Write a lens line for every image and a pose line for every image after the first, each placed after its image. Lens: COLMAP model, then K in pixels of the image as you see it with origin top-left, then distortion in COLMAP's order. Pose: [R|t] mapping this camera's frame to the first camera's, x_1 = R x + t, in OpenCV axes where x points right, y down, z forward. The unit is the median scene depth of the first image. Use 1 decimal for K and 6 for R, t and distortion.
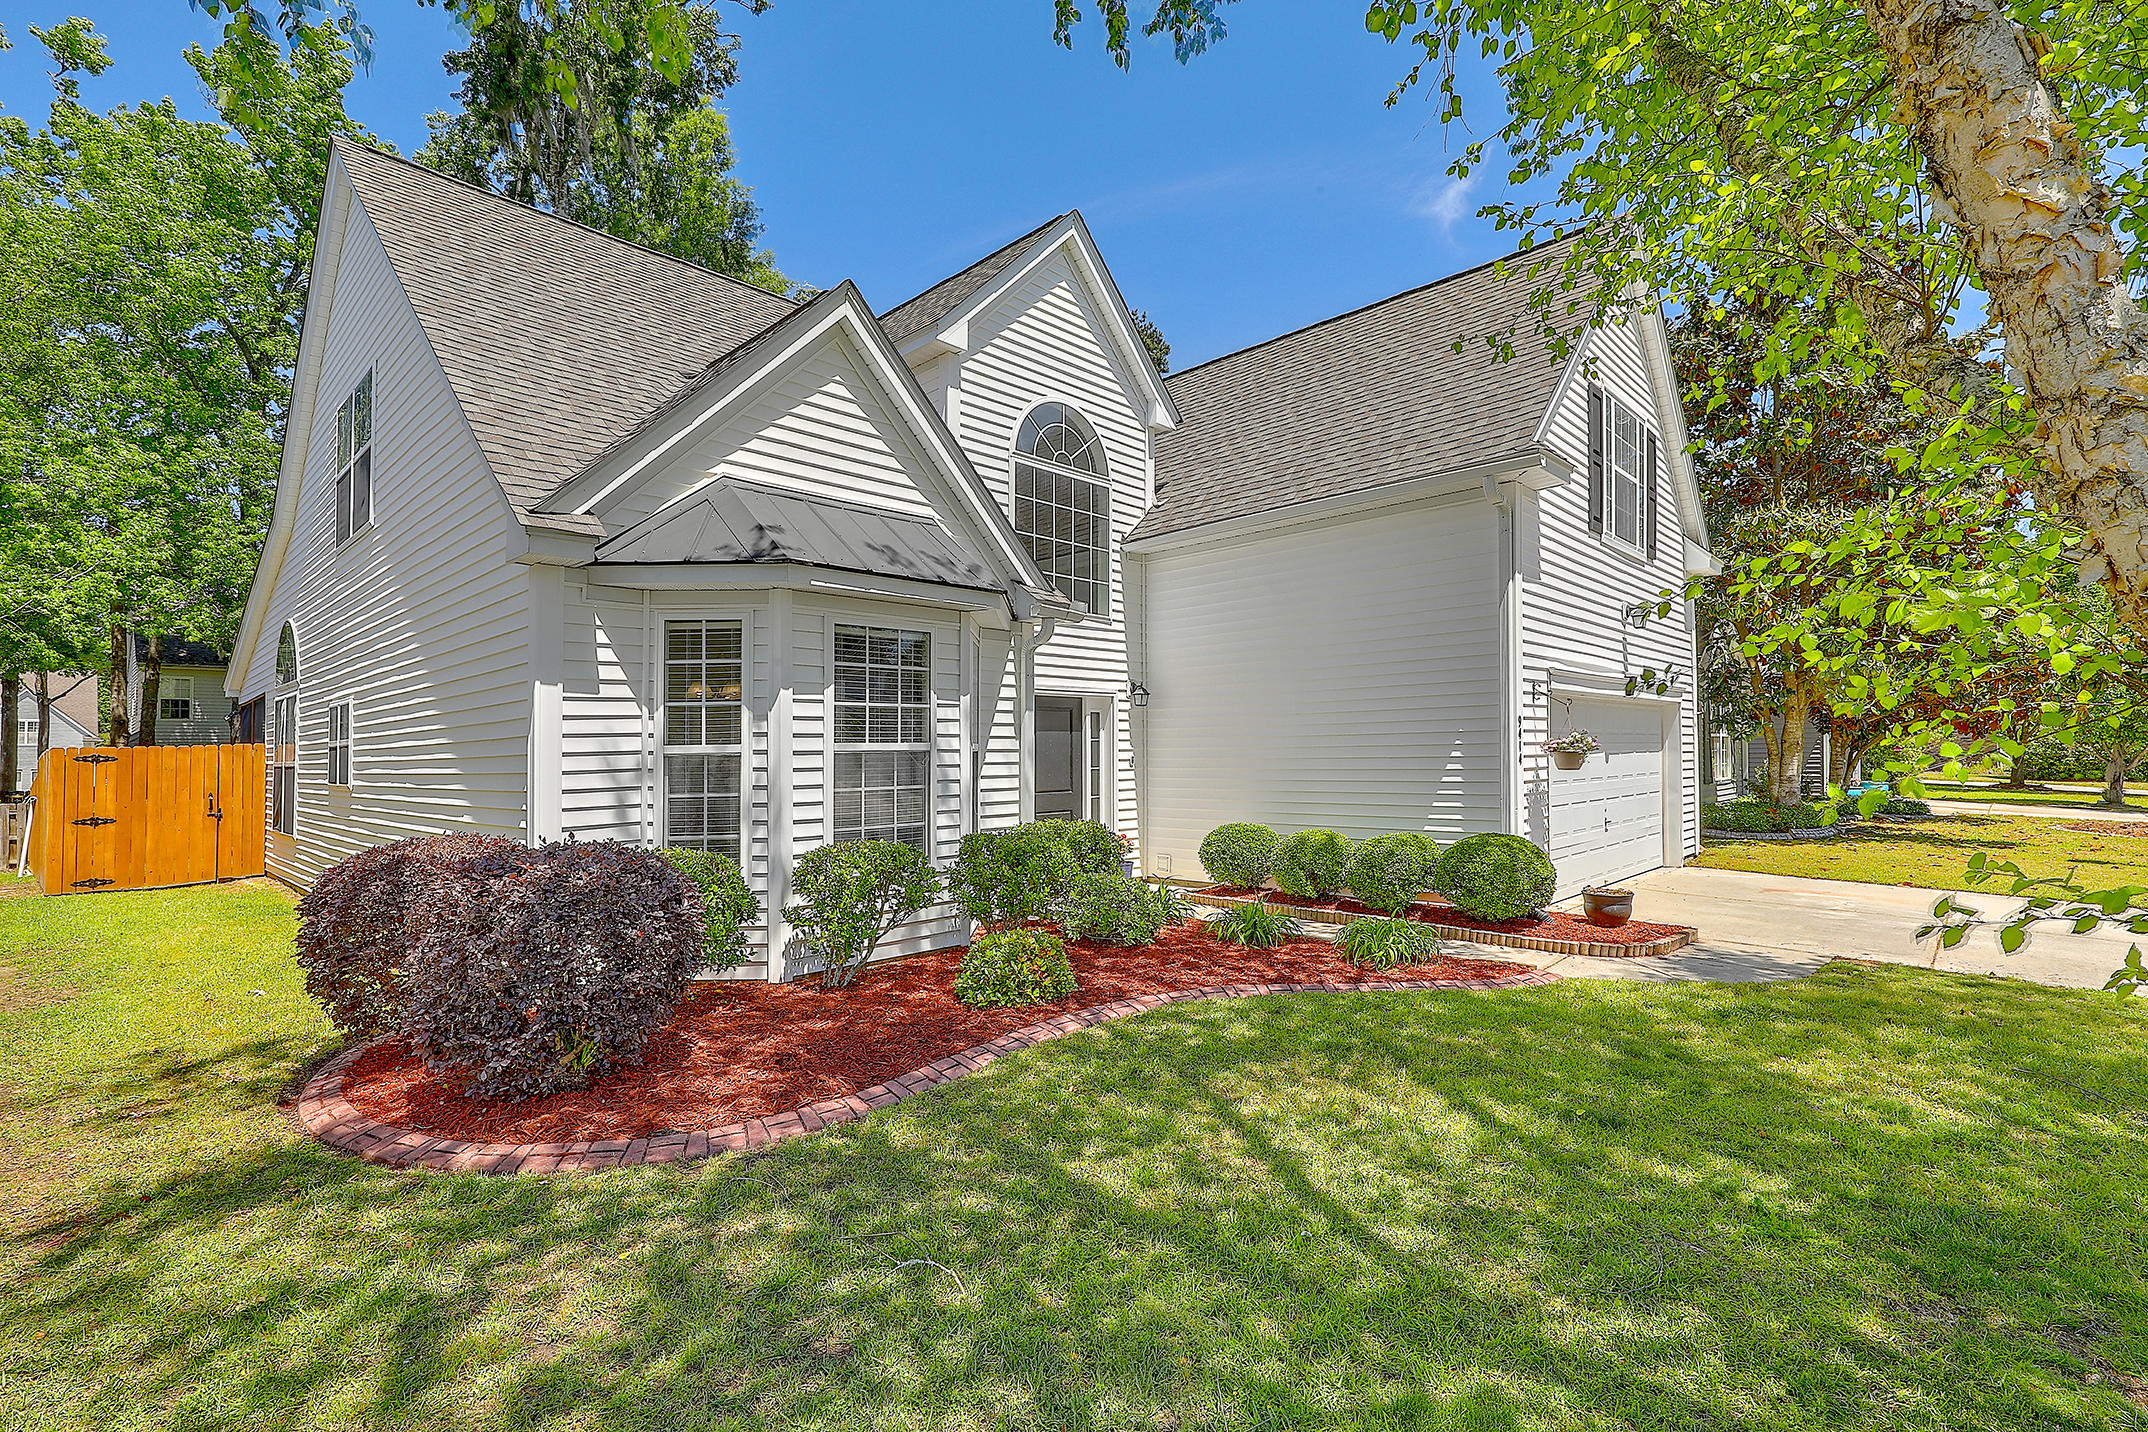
lens RADIAL K [[968.4, 0, 1088.3], [0, 968.4, 726.3], [0, 0, 1]] dist [-0.002780, -0.001687]
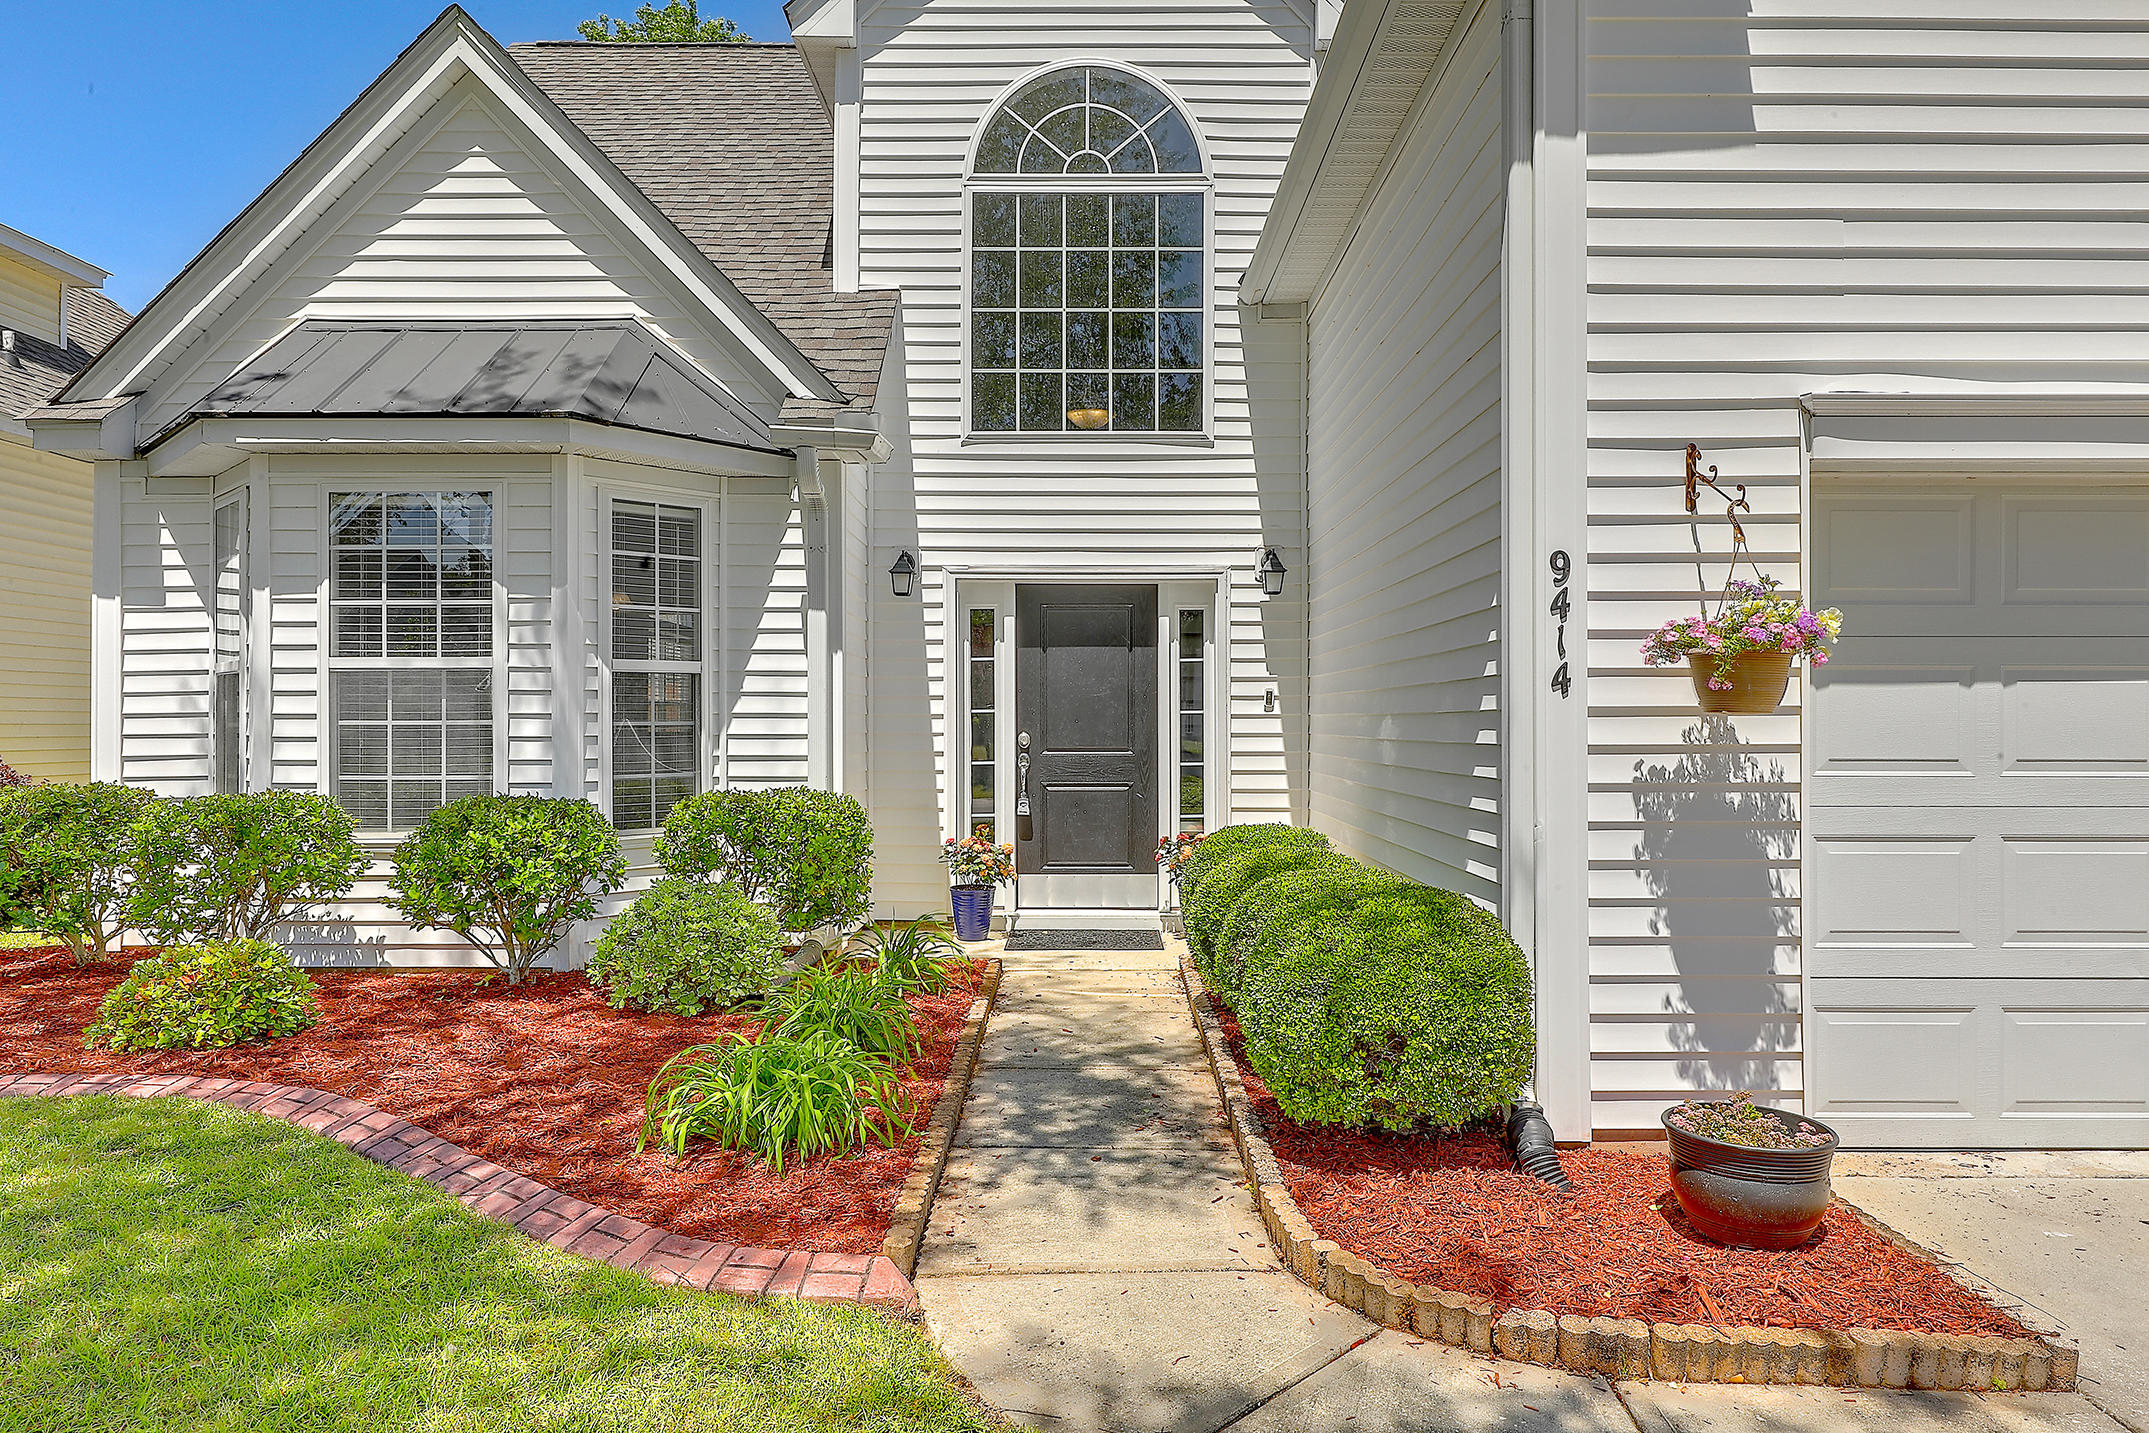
lens RADIAL K [[1352.3, 0, 1083.7], [0, 1352.3, 704.8], [0, 0, 1]] dist [-0.004225, 0.002508]
pose [[0.692789, 0.004411, -0.721127, 0.756227], [0.011931, 0.999774, 0.017577, 0.036660], [0.721041, -0.020781, 0.692580, 0.615239]]
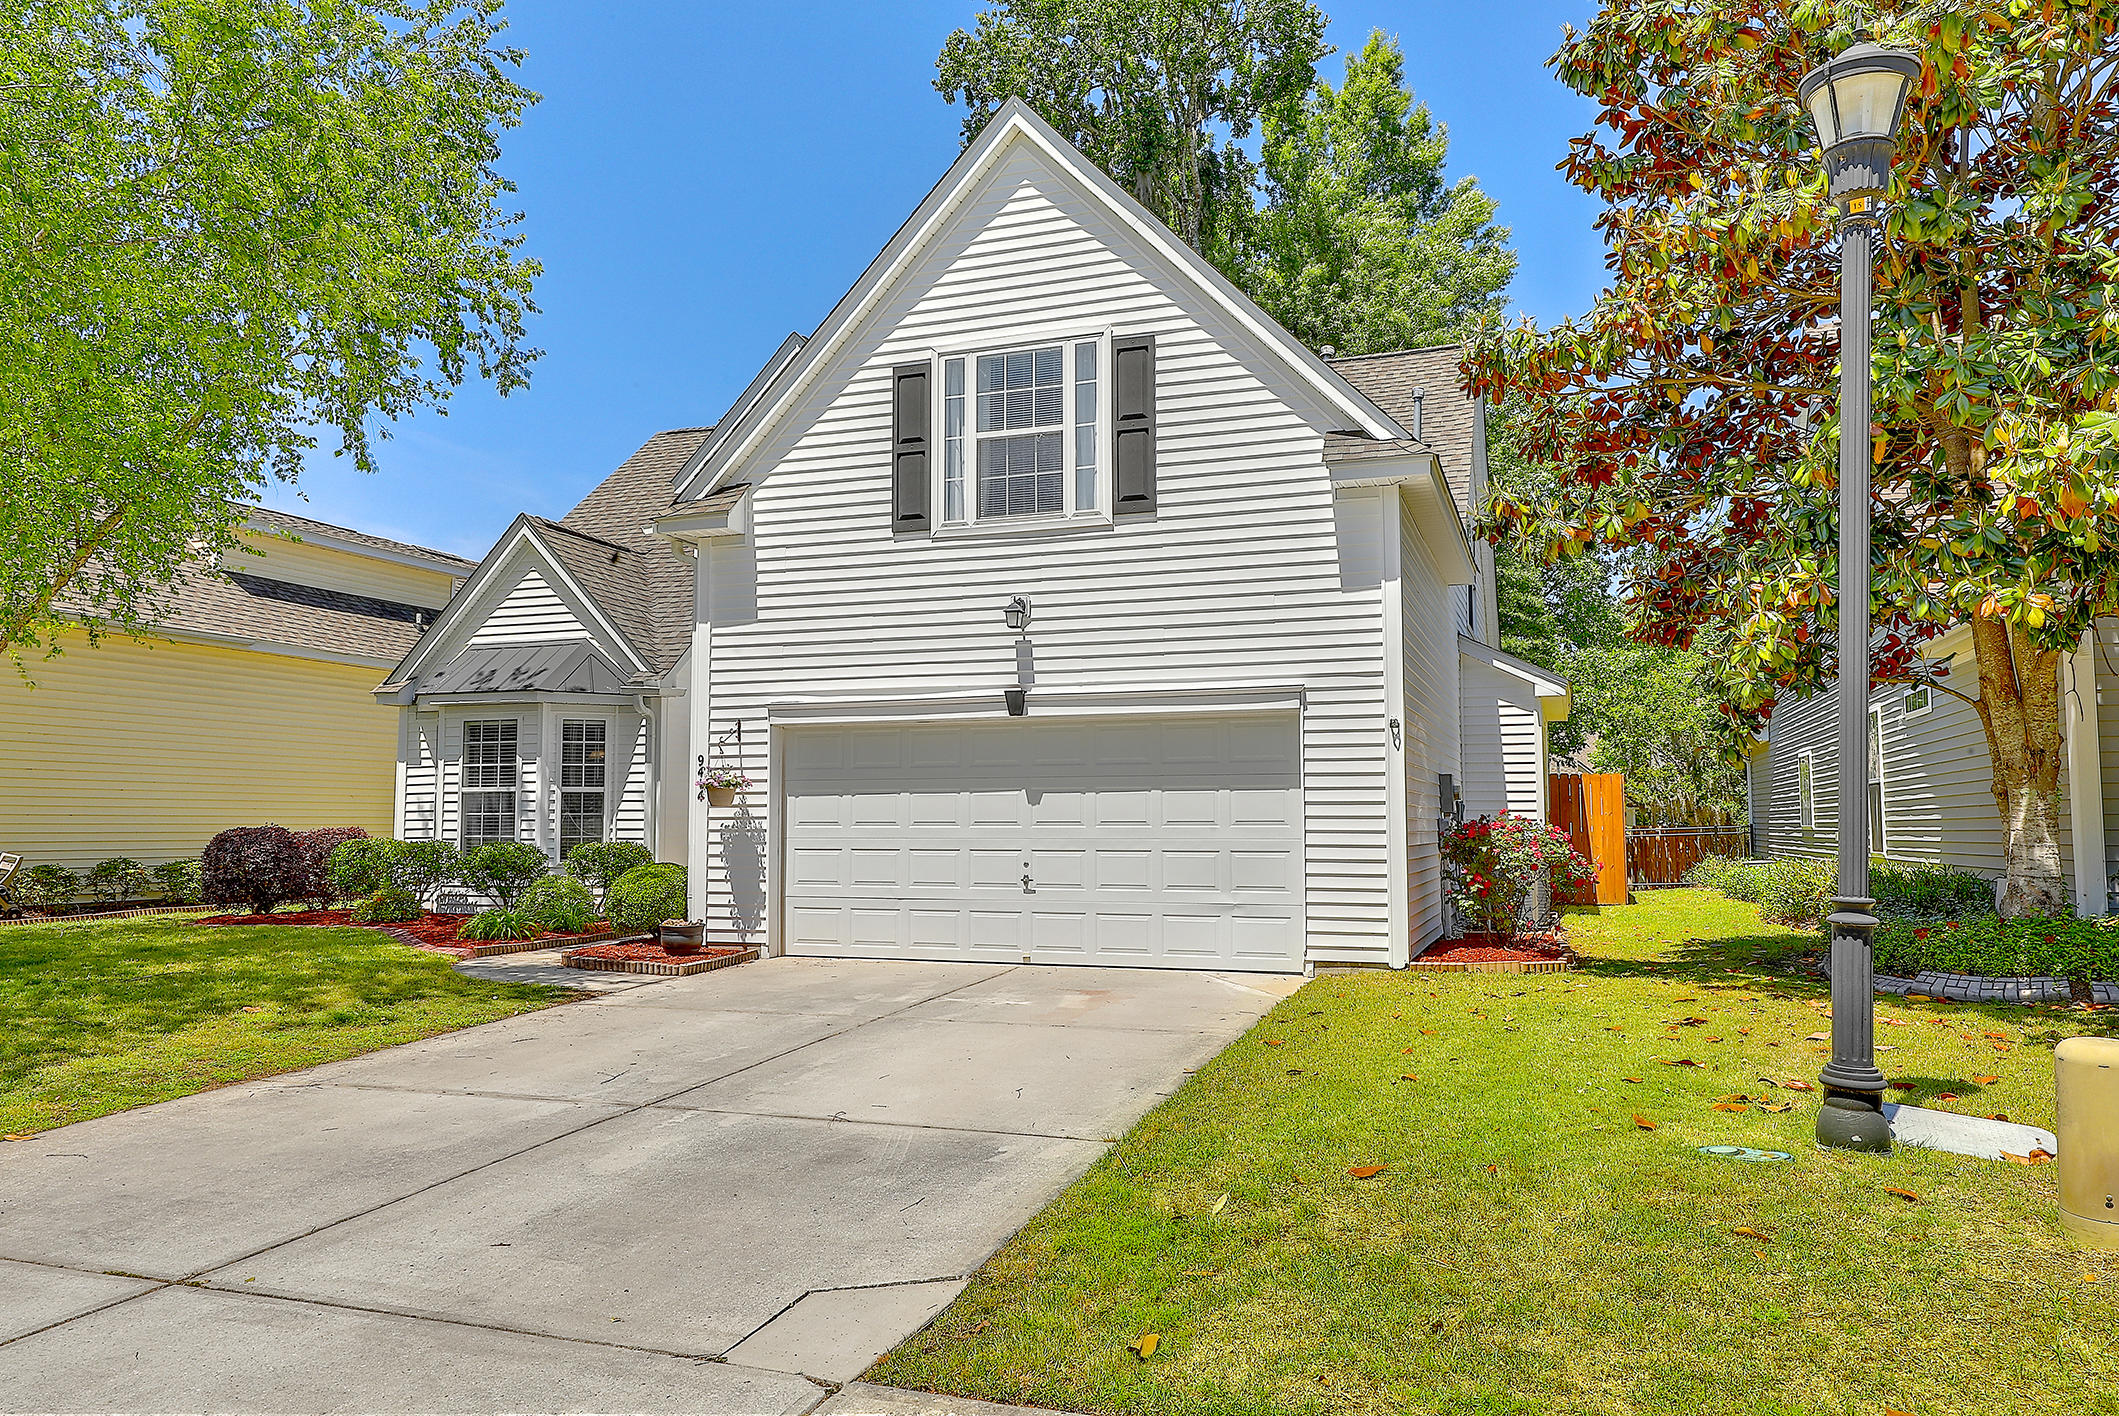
lens RADIAL K [[1431.3, 0, 1051.2], [0, 1431.3, 698.4], [0, 0, 1]] dist [-0.000587, -0.001753]
pose [[0.411256, -0.067436, -0.909022, 2.302036], [0.021784, 0.997702, -0.064160, 0.041090], [0.911260, 0.006584, 0.411780, 0.787491]]
